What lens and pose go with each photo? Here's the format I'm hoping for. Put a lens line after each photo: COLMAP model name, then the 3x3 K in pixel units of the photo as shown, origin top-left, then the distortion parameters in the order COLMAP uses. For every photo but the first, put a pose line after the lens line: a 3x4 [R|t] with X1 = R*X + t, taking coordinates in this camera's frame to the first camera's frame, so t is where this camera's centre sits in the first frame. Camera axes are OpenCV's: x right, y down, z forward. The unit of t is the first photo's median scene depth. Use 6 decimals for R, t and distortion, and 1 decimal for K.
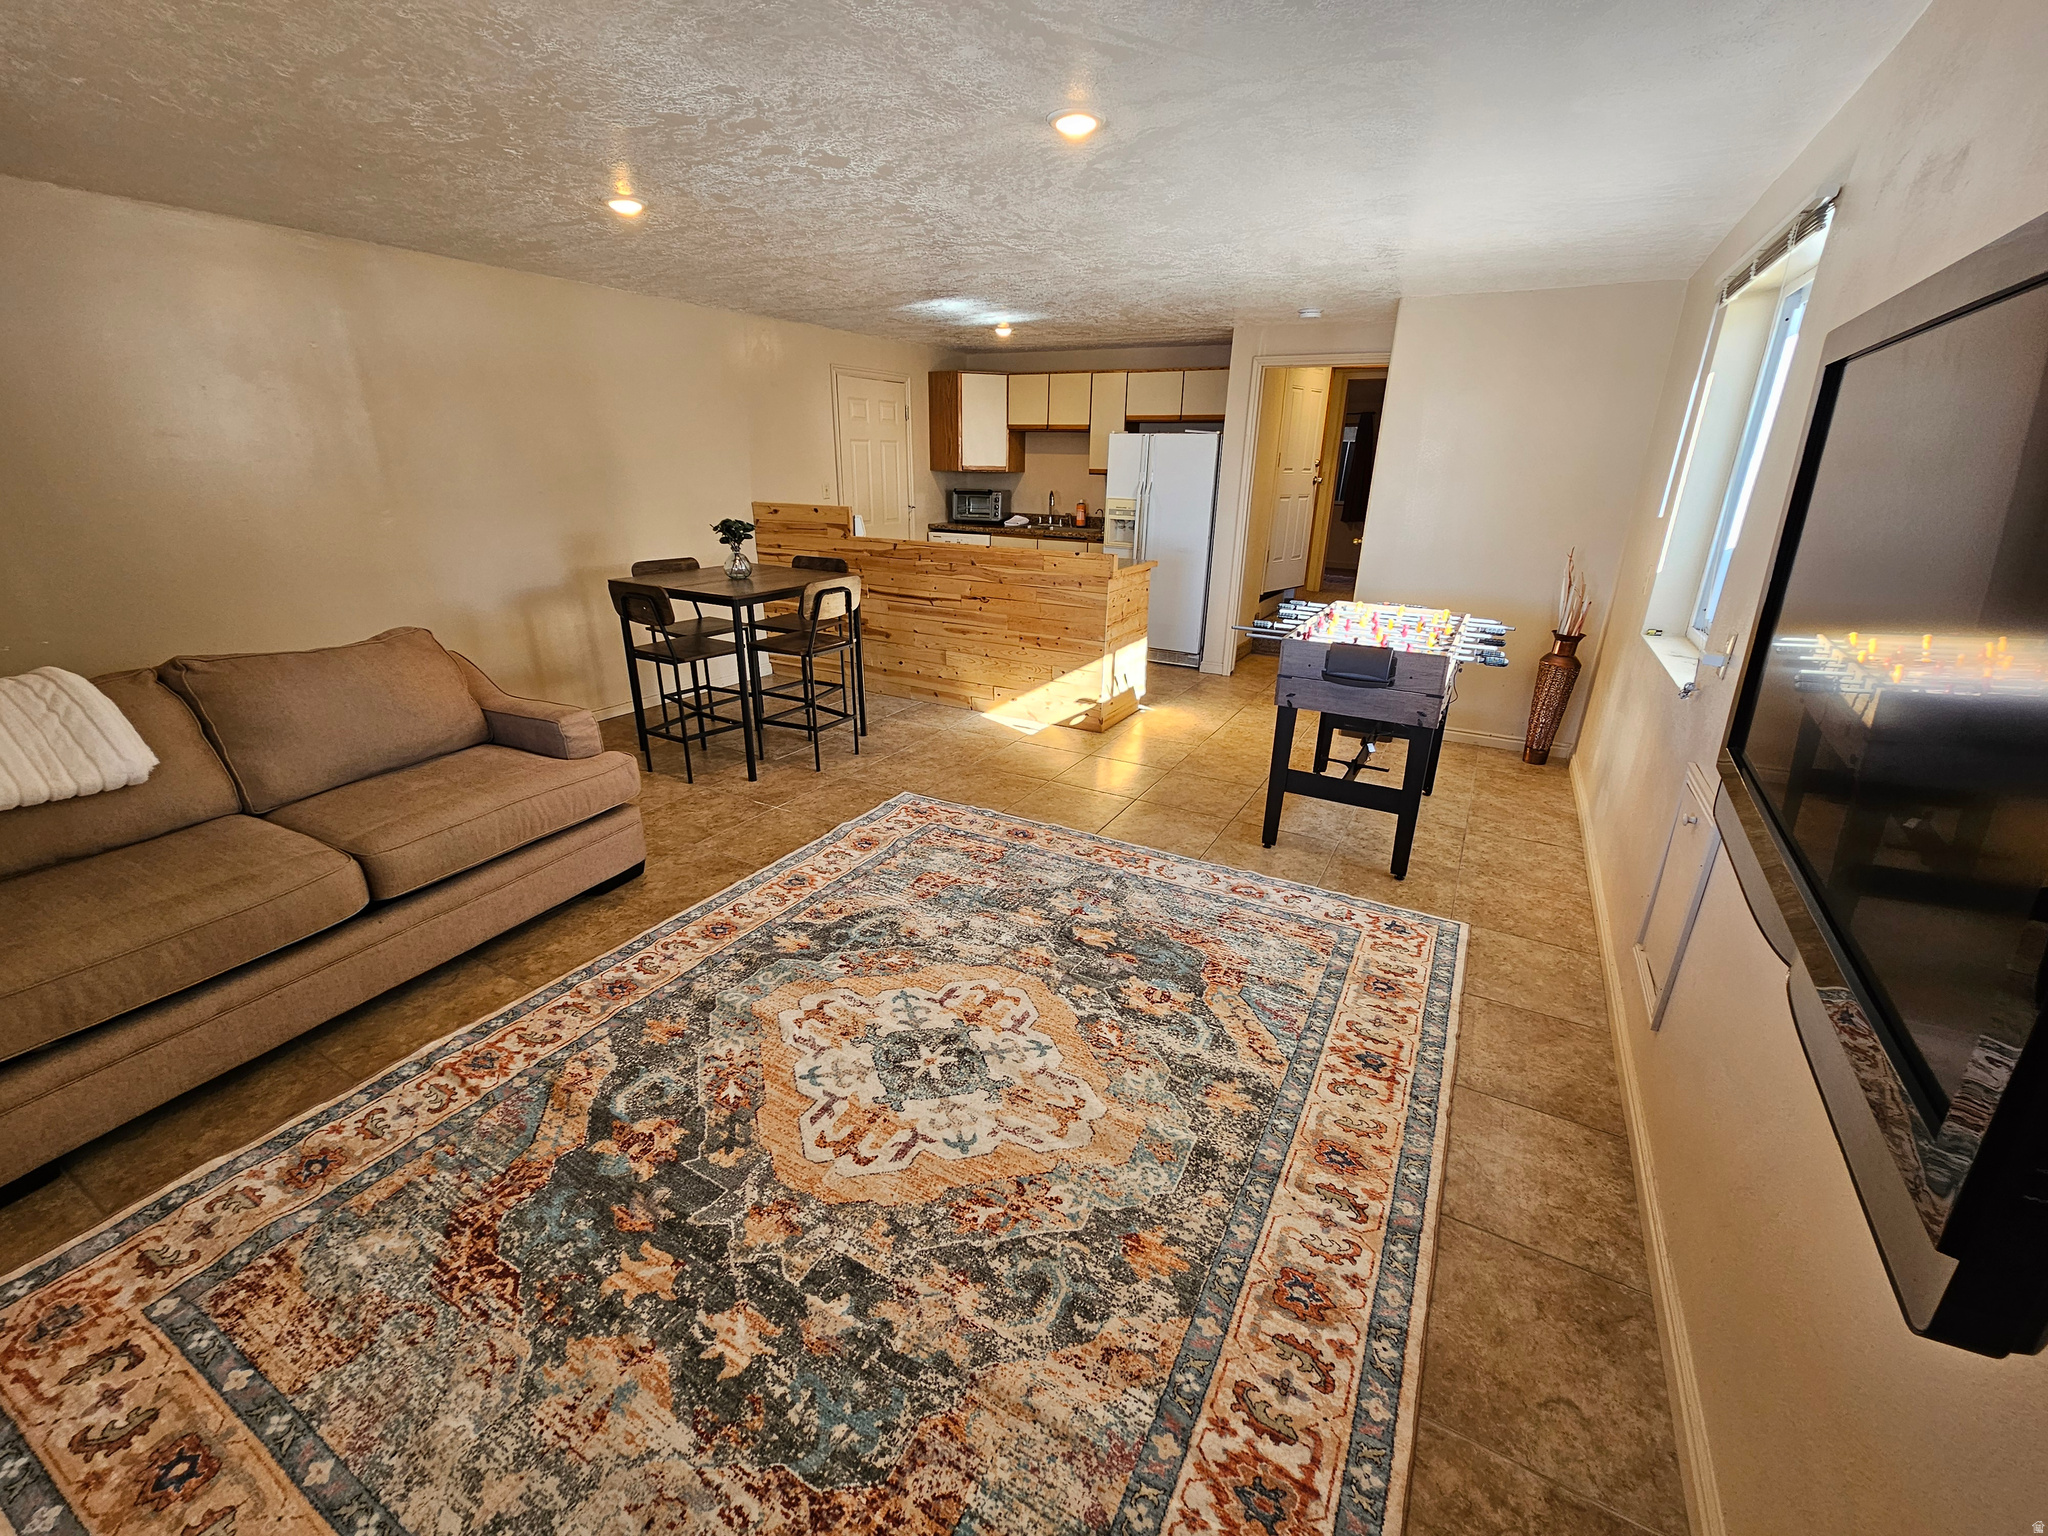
lens RADIAL K [[837.9, 0, 1036.0], [0, 837.9, 762.3], [0, 0, 1]] dist [0.001488, -0.000039]
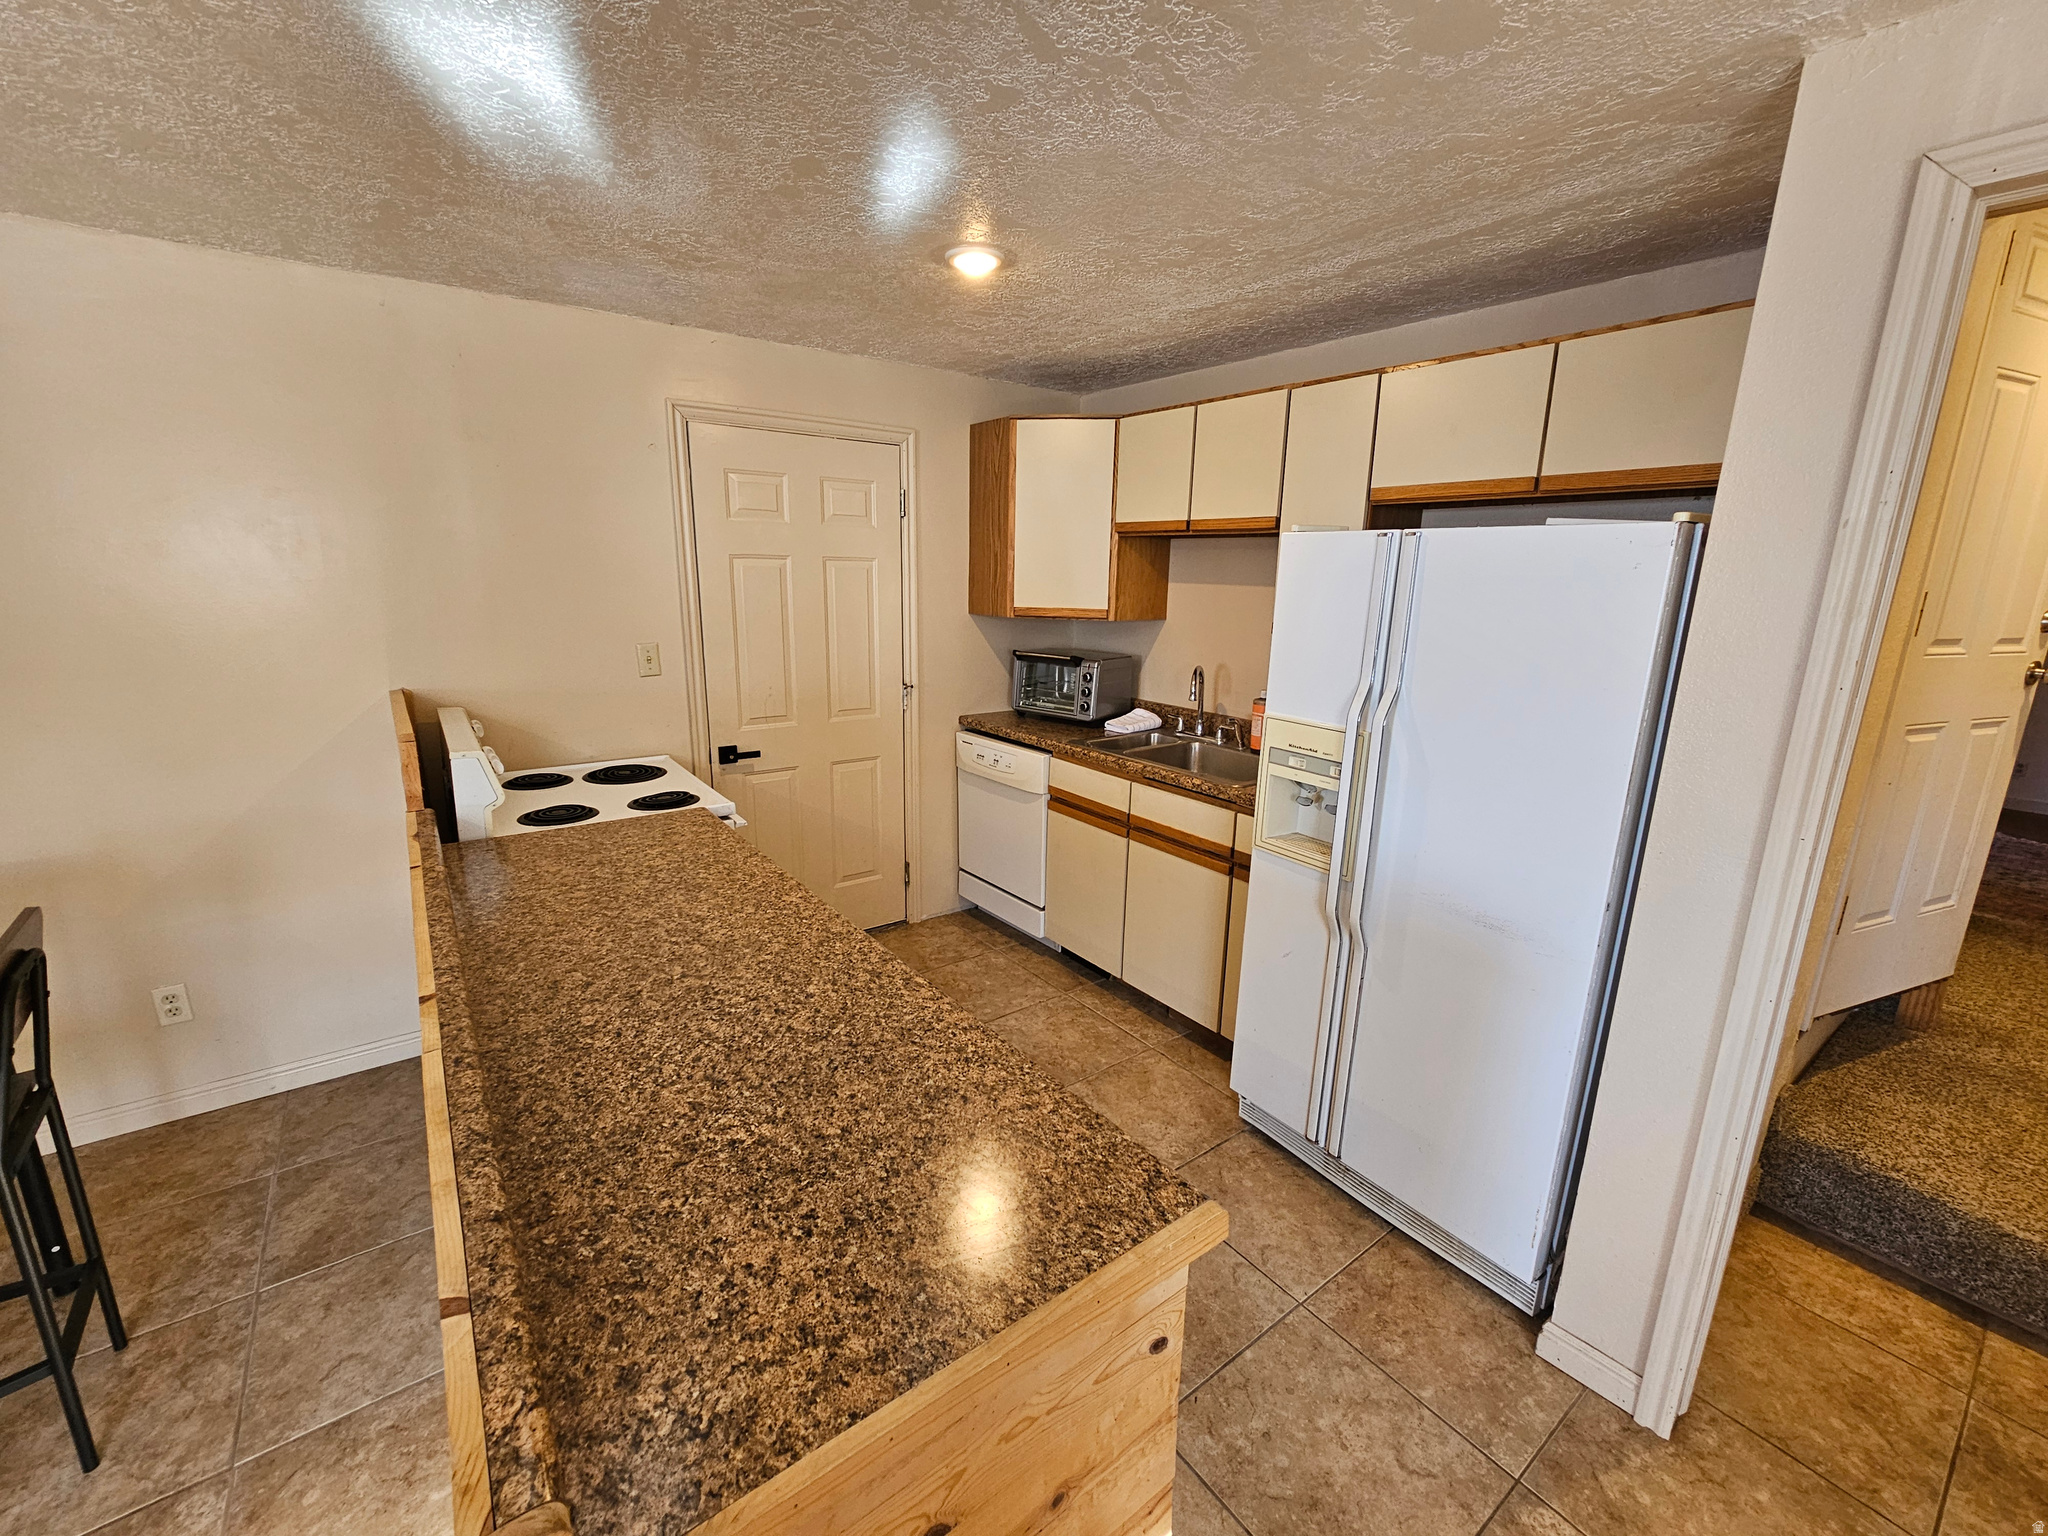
lens RADIAL K [[837.9, 0, 1018.5], [0, 837.9, 773.9], [0, 0, 1]] dist [0.001488, -0.000039]
pose [[0.906718, 0.102226, -0.409161, 0.291765], [-0.147622, 0.985733, -0.080858, -0.541689], [0.395058, 0.133717, 0.908872, 1.415707]]
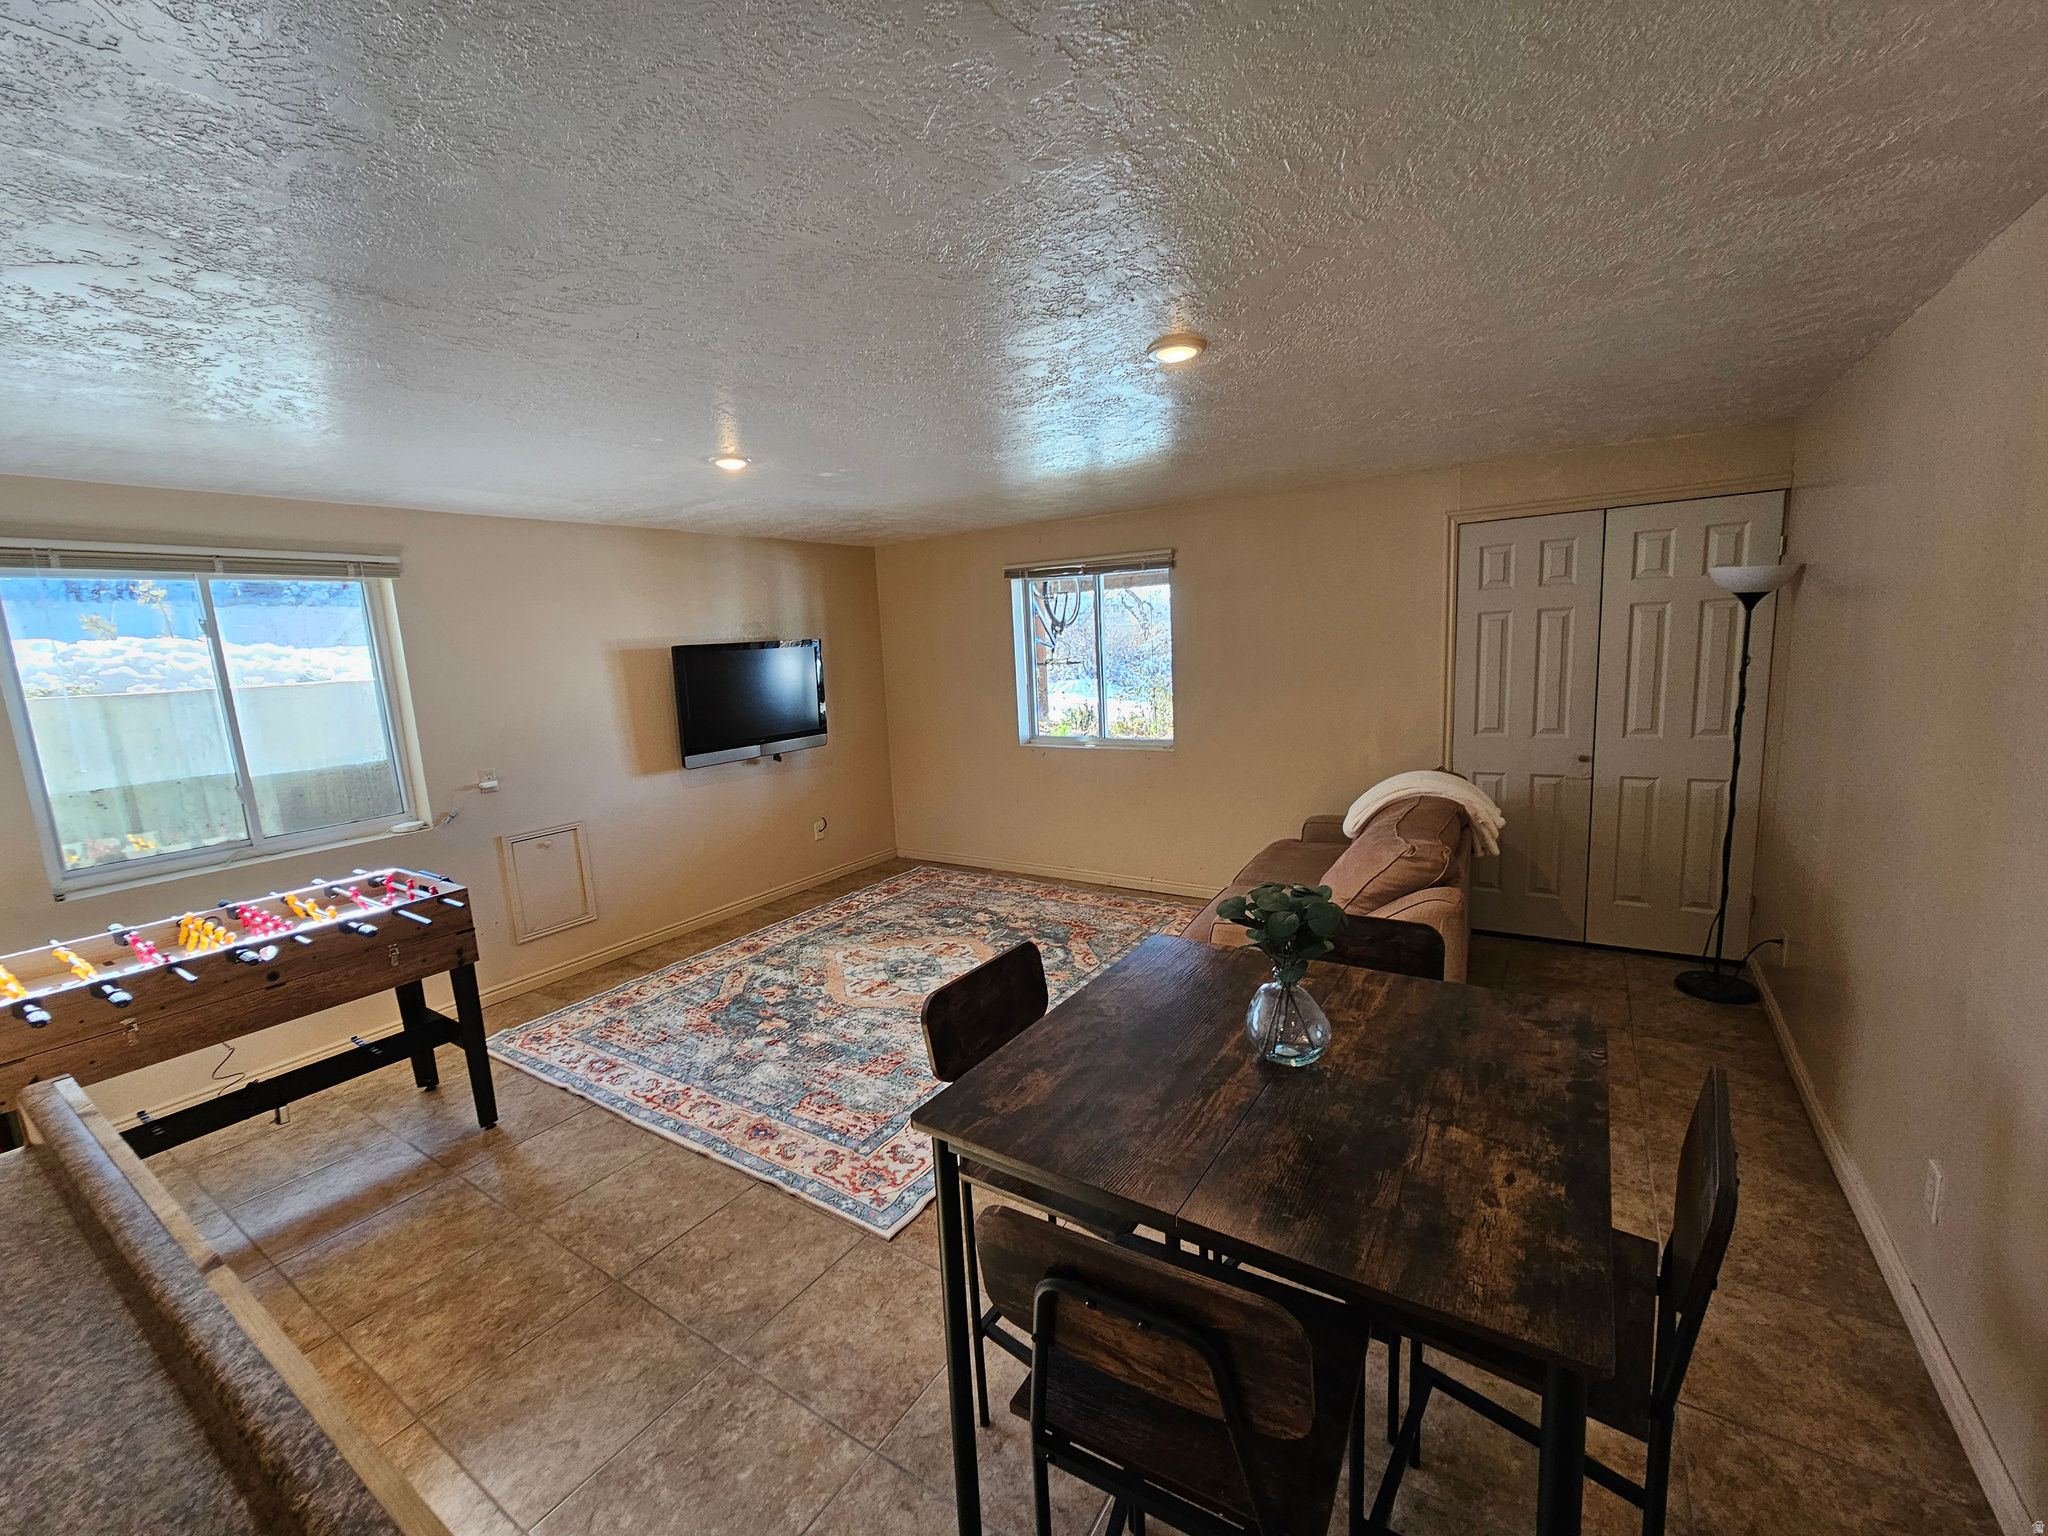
lens RADIAL K [[837.9, 0, 1025.0], [0, 837.9, 771.2], [0, 0, 1]] dist [0.001488, -0.000039]
pose [[-0.995981, 0.025313, 0.085917, -0.421014], [0.064175, 0.870836, 0.487367, -0.716350], [-0.062483, 0.490921, -0.868960, 1.826897]]
